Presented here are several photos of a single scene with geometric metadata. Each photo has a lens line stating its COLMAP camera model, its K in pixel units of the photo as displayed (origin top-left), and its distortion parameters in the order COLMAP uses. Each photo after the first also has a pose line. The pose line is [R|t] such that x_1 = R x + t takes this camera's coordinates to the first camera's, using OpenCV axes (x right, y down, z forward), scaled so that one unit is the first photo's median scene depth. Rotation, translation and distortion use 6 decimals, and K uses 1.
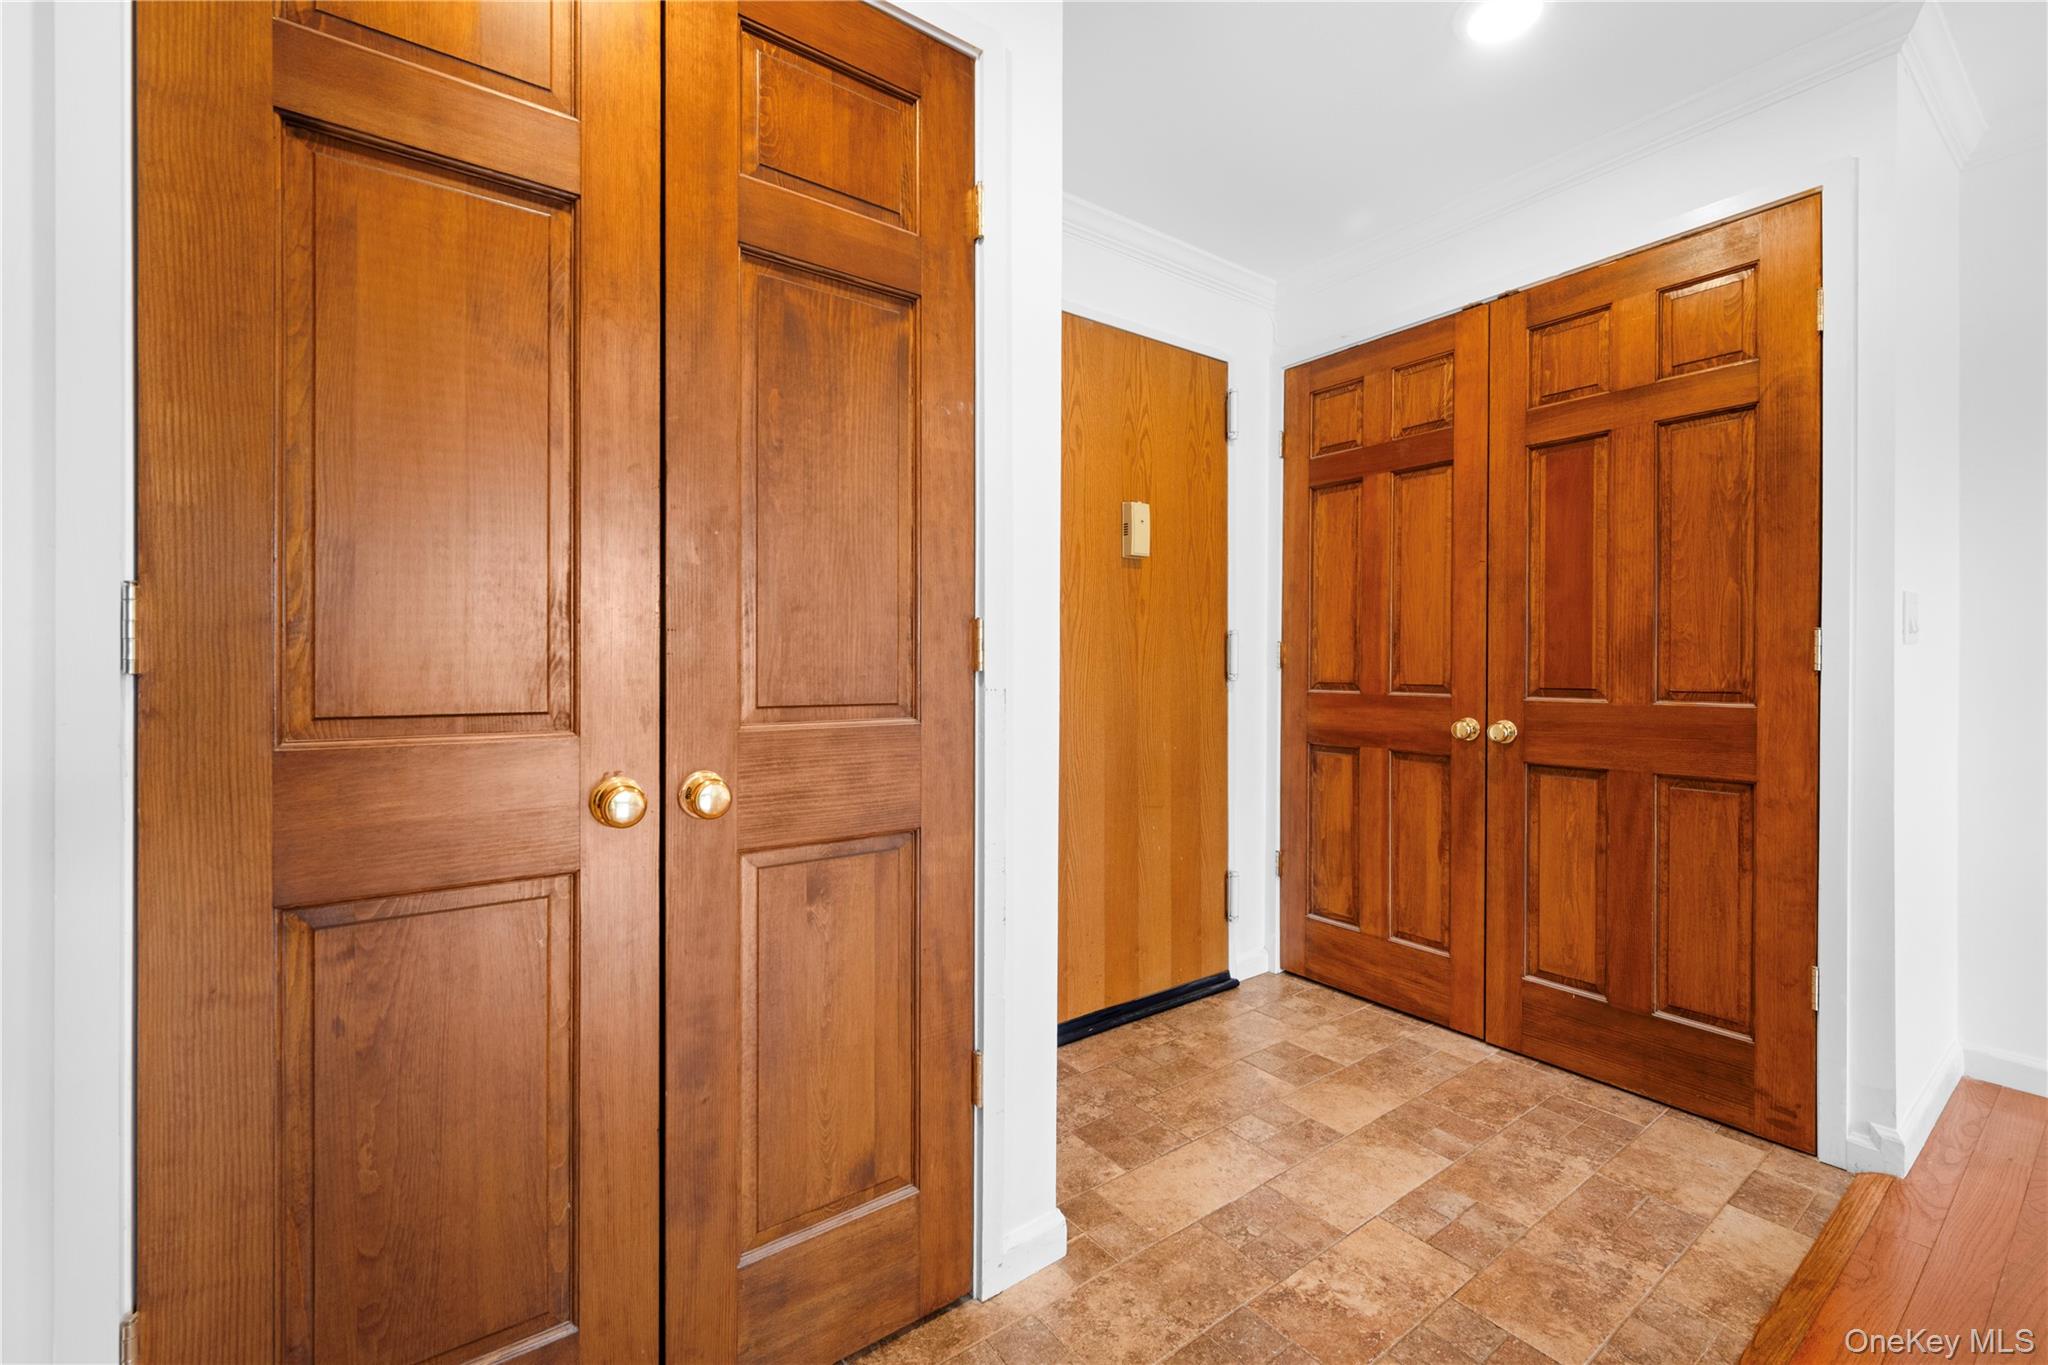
lens RADIAL K [[839.2, 0, 1025.3], [0, 839.2, 667.8], [0, 0, 1]] dist [-0.000763, -0.000029]
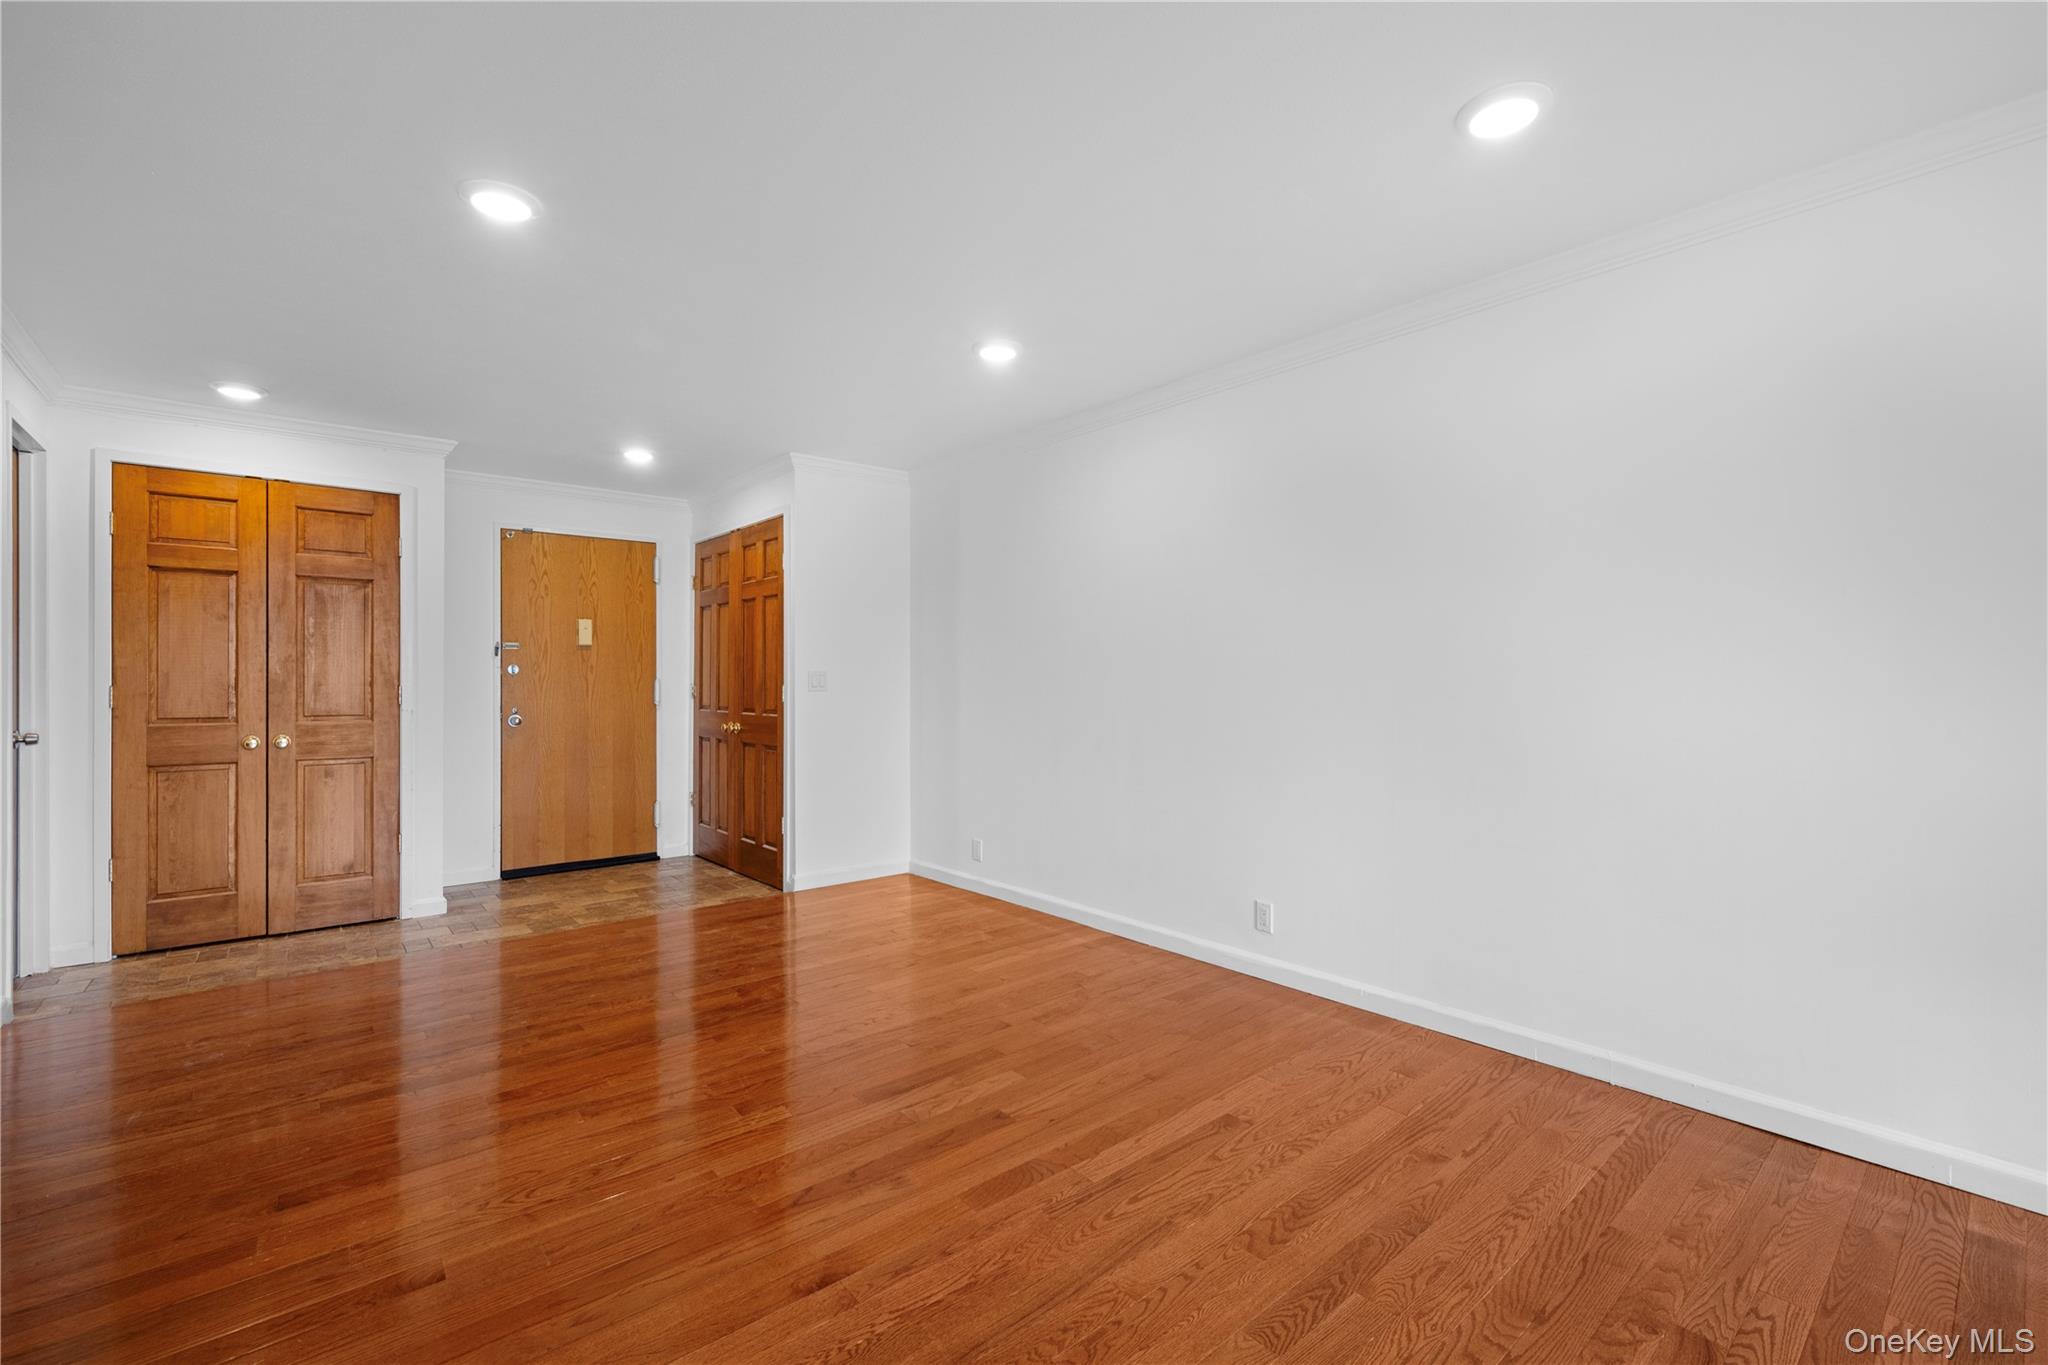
lens RADIAL K [[865.0, 0, 1024.0], [0, 865.0, 682.5], [0, 0, 1]] dist [-0.008010, -0.000066]
pose [[0.997072, -0.000828, 0.076468, 1.371679], [0.001039, 0.999996, -0.002721, -0.044265], [-0.076465, 0.002792, 0.997068, -1.573378]]
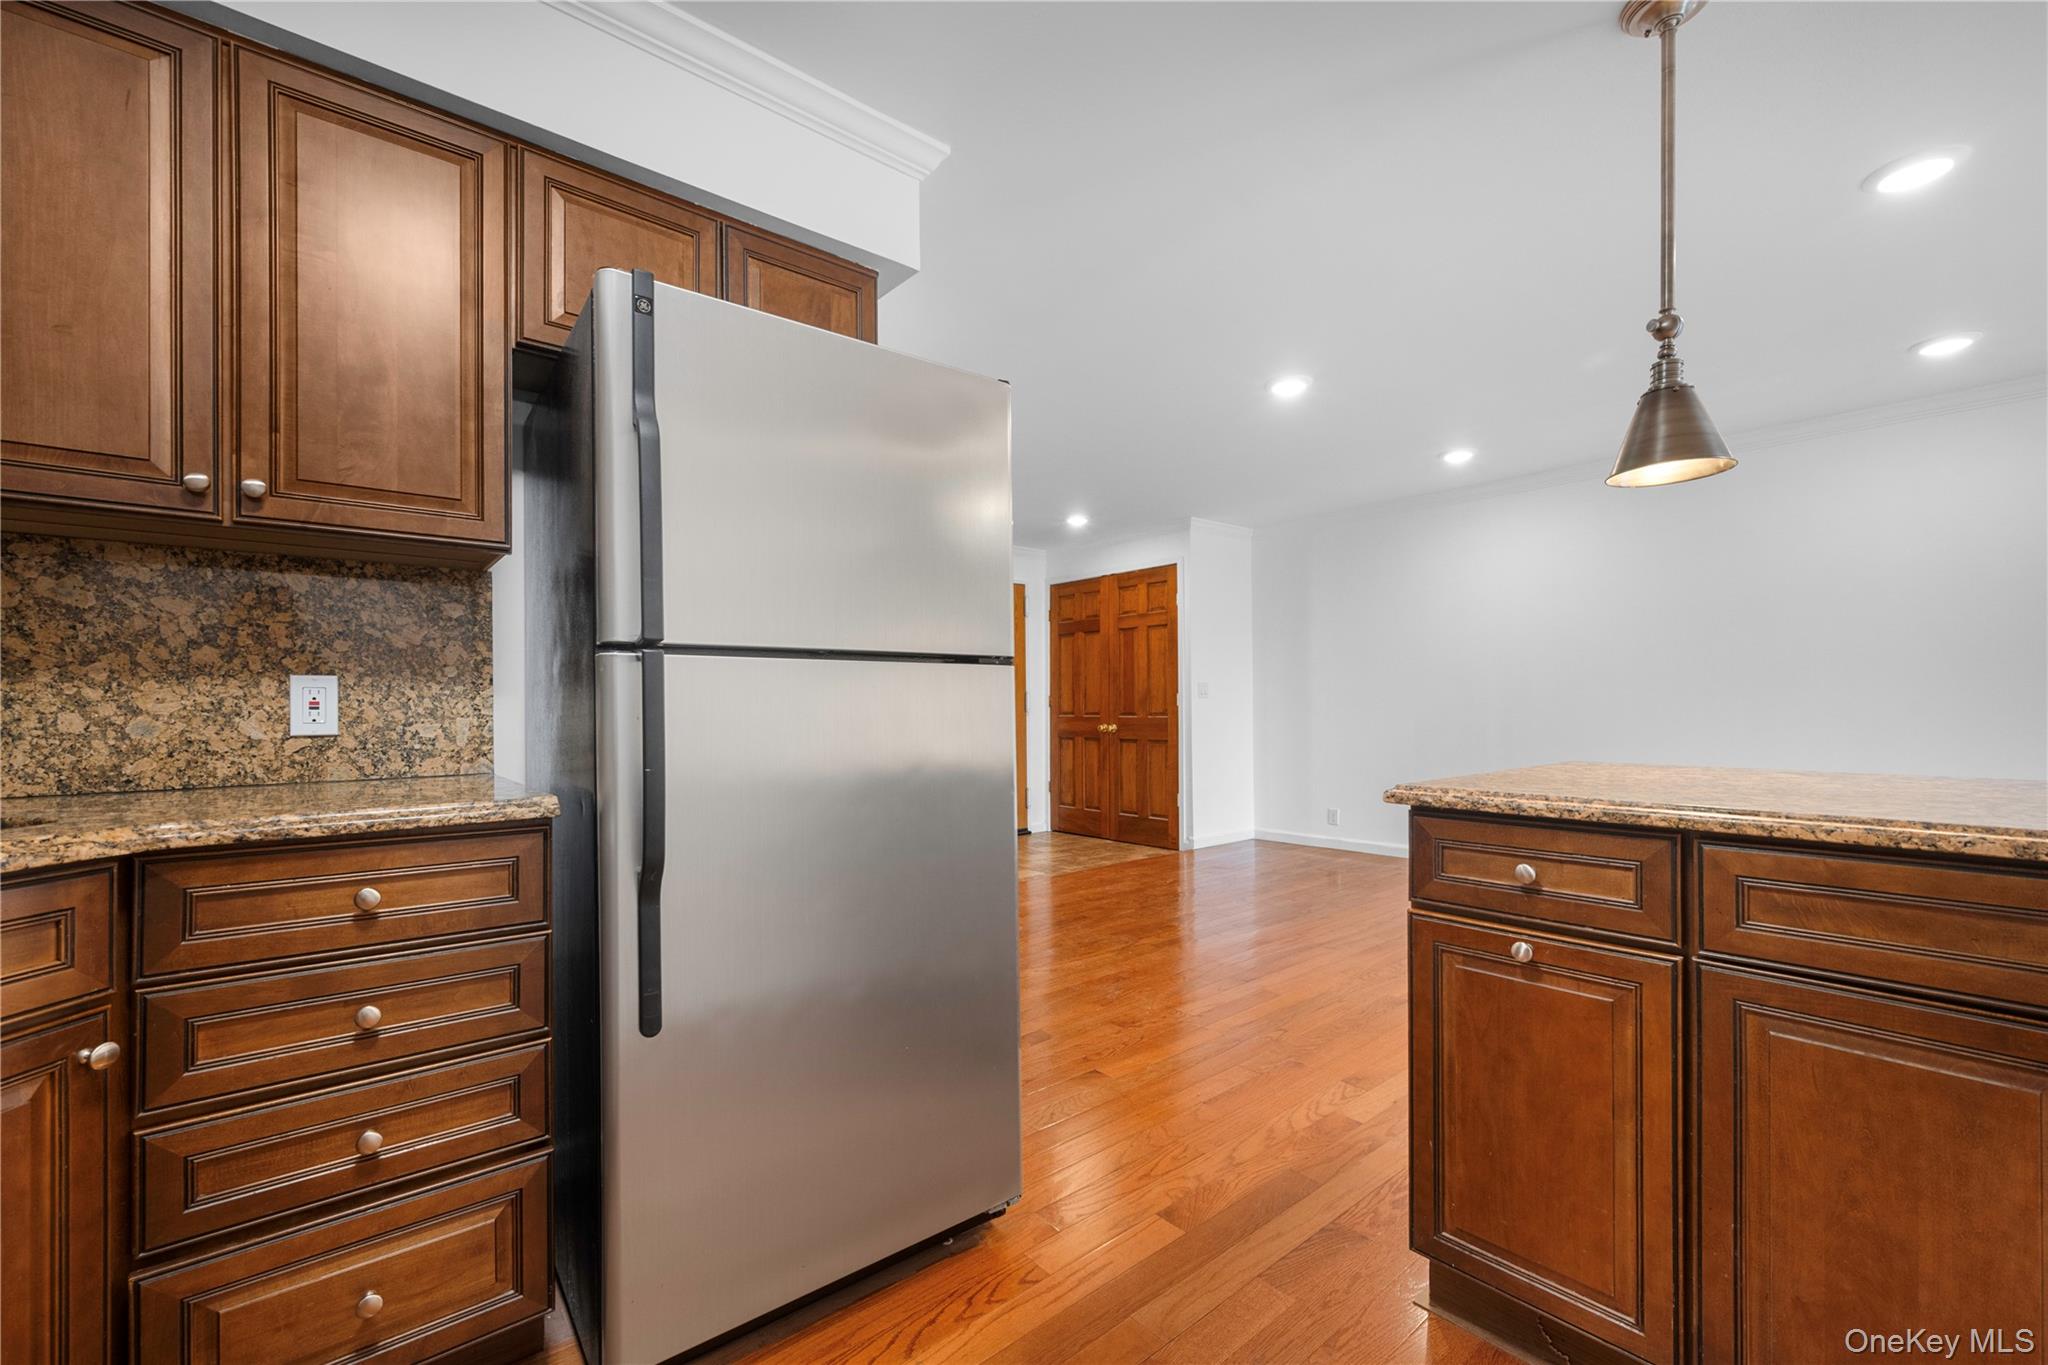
lens RADIAL K [[836.4, 0, 1024.1], [0, 836.4, 702.5], [0, 0, 1]] dist [0.001005, 0.000223]
pose [[0.997161, -0.008439, 0.074831, 0.070852], [0.008800, 0.999951, -0.004502, -0.001290], [-0.074789, 0.005148, 0.997186, -2.148489]]
